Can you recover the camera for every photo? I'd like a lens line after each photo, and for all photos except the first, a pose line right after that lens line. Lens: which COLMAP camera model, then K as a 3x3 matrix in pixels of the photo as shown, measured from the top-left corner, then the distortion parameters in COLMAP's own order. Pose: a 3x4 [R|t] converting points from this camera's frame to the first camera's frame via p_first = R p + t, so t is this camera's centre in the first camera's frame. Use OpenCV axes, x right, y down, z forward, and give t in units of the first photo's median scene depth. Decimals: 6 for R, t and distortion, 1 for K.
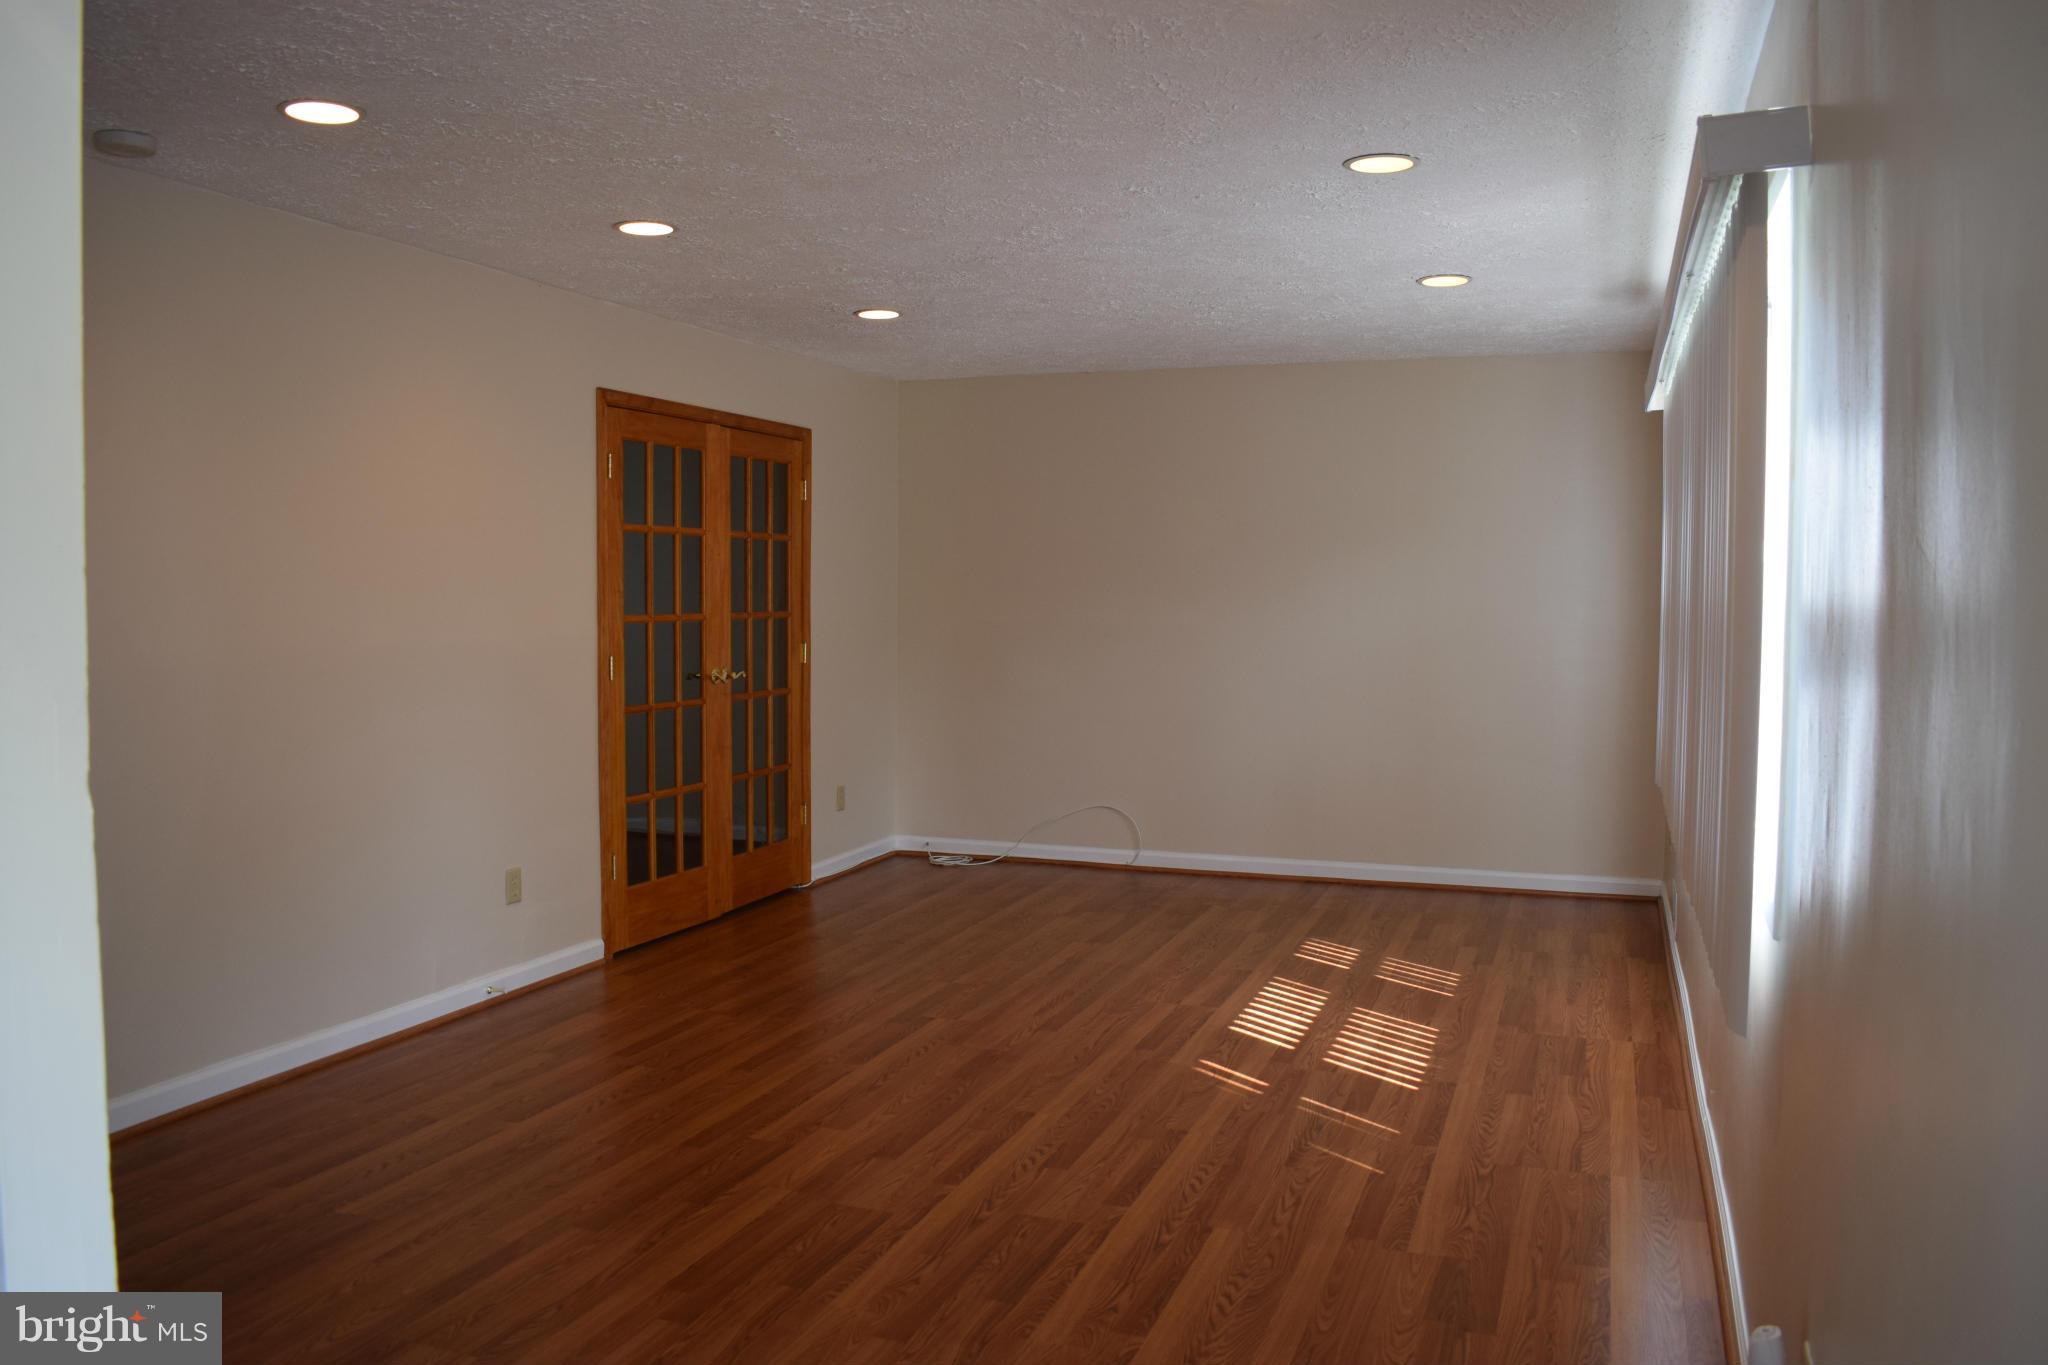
lens RADIAL K [[1613.0, 0, 1024.0], [0, 1613.0, 682.5], [0, 0, 1]] dist [-0.004958, -0.002543]
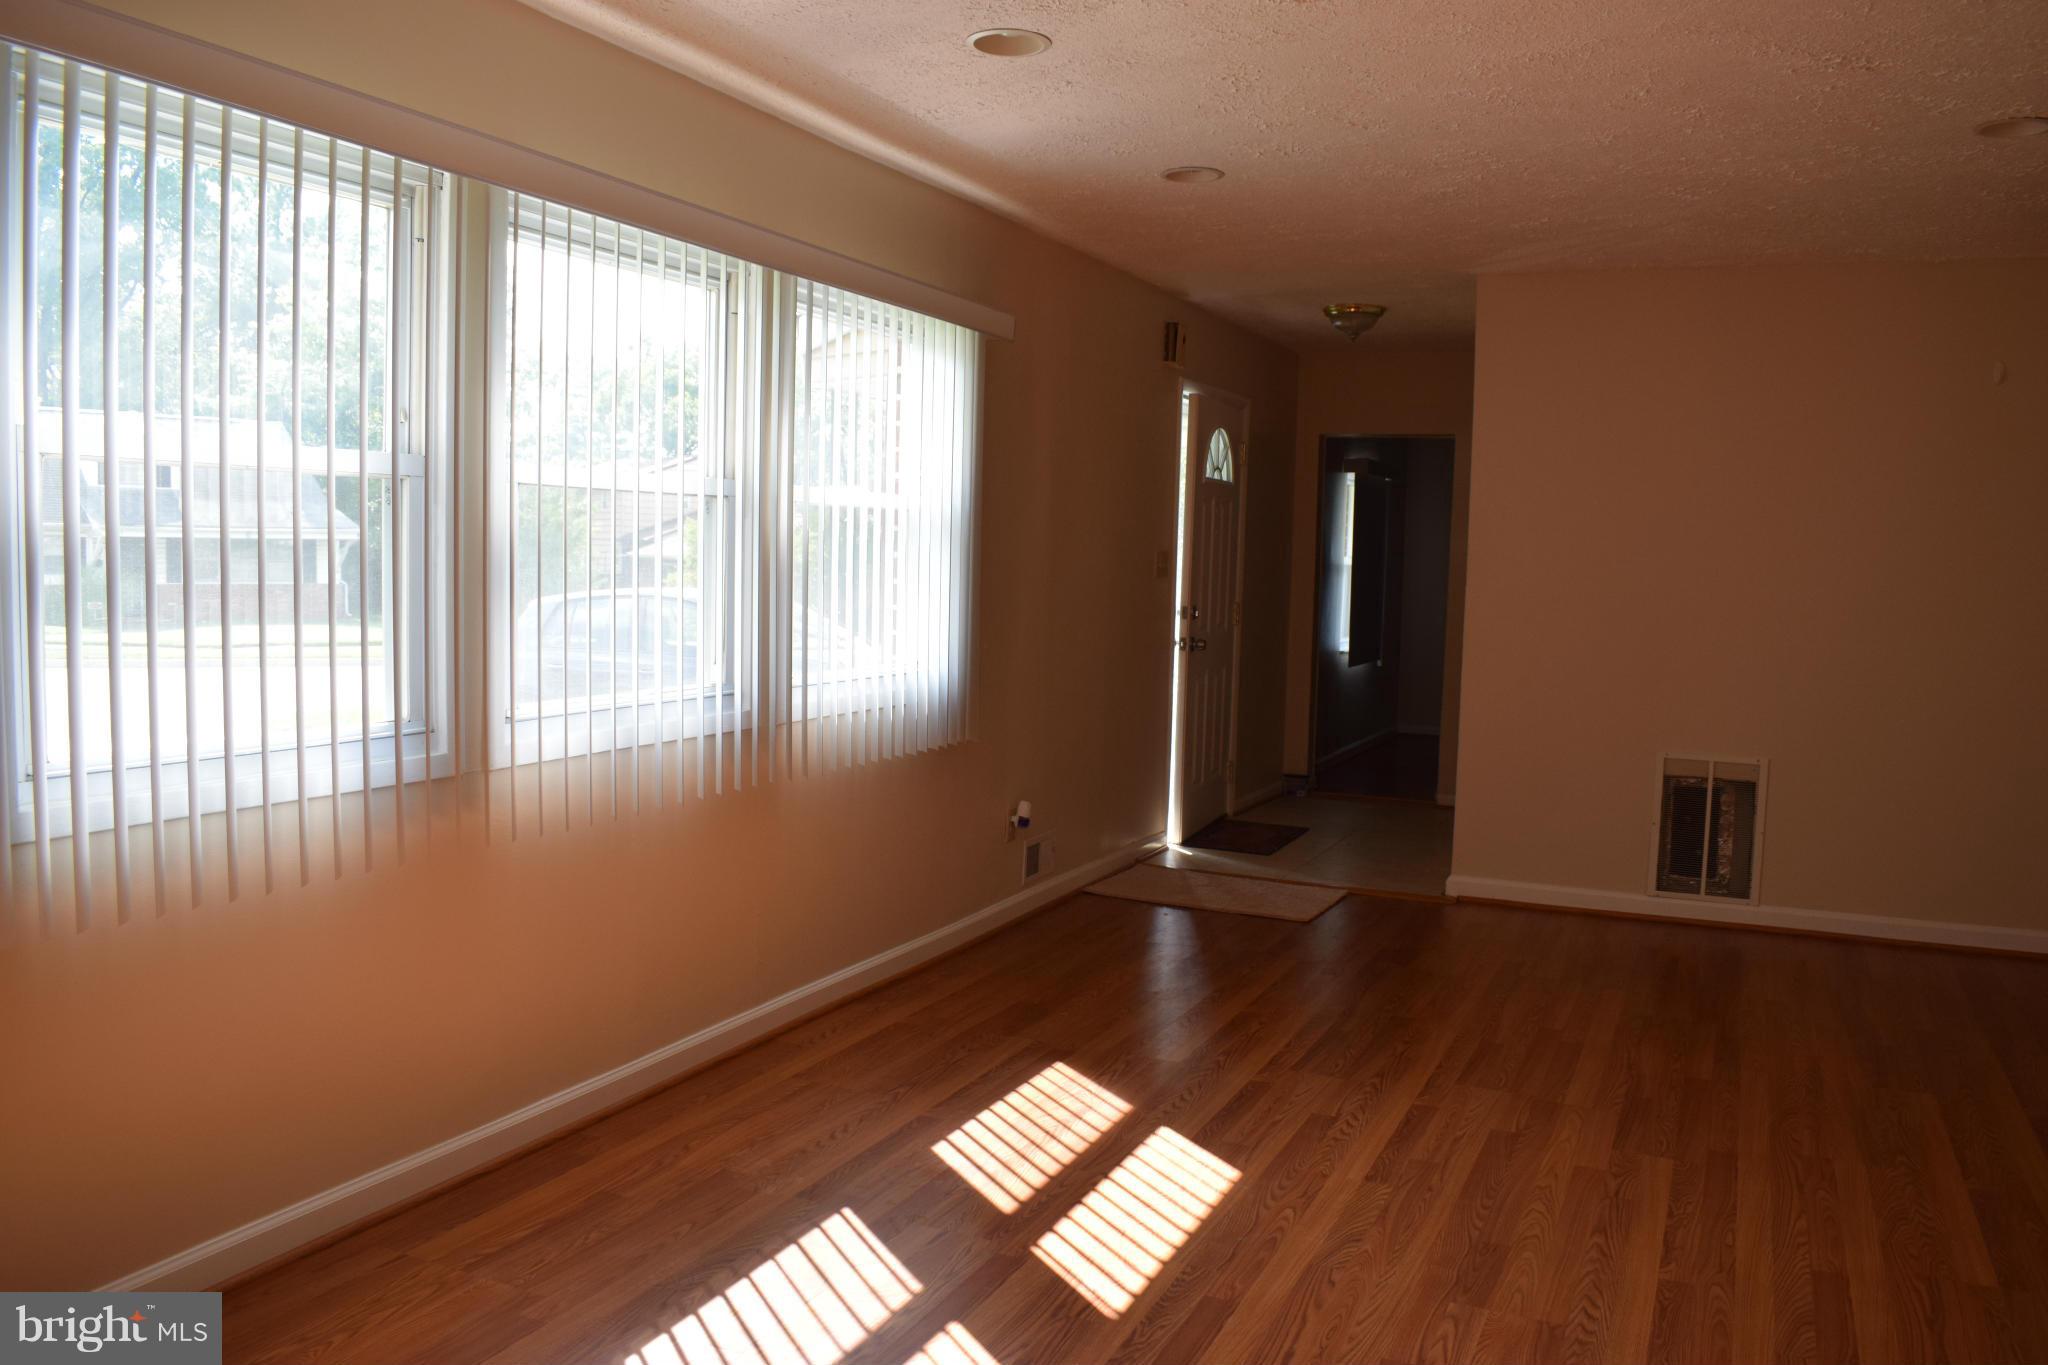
lens RADIAL K [[1613.0, 0, 1024.0], [0, 1613.0, 682.5], [0, 0, 1]] dist [-0.004958, -0.002543]
pose [[-0.996090, -0.044468, 0.076332, 0.135079], [-0.033332, 0.989389, 0.141413, -0.098470], [-0.081810, 0.138316, -0.987003, 1.886356]]
